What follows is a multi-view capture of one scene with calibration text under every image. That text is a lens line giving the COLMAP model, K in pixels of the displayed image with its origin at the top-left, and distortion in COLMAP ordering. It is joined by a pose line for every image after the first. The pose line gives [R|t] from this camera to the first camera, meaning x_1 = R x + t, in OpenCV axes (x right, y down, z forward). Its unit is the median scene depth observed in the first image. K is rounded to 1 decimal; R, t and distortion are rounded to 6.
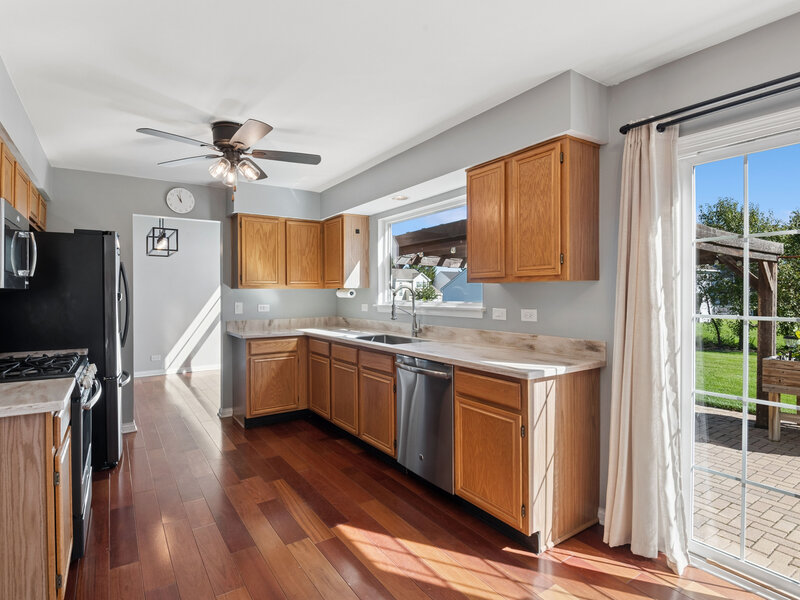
lens RADIAL K [[422.5, 0, 400.0], [0, 422.5, 300.0], [0, 0, 1]] dist [0.001402, 0.000066]
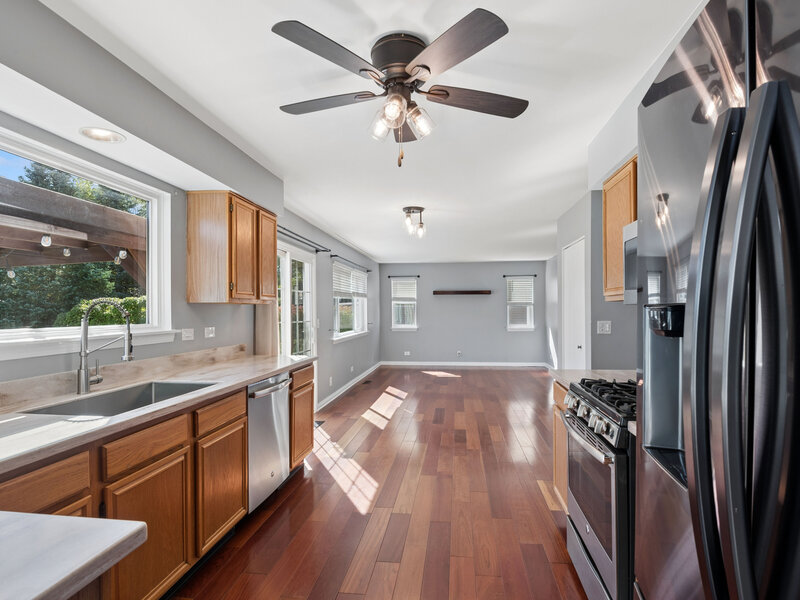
lens RADIAL K [[379.6, 0, 402.1], [0, 379.6, 315.0], [0, 0, 1]] dist [-0.000057, -0.000015]
pose [[-0.732467, 0.002018, 0.680800, -0.794992], [0.015235, 0.999794, 0.013428, -0.016800], [-0.680632, 0.020208, -0.732347, 1.437372]]
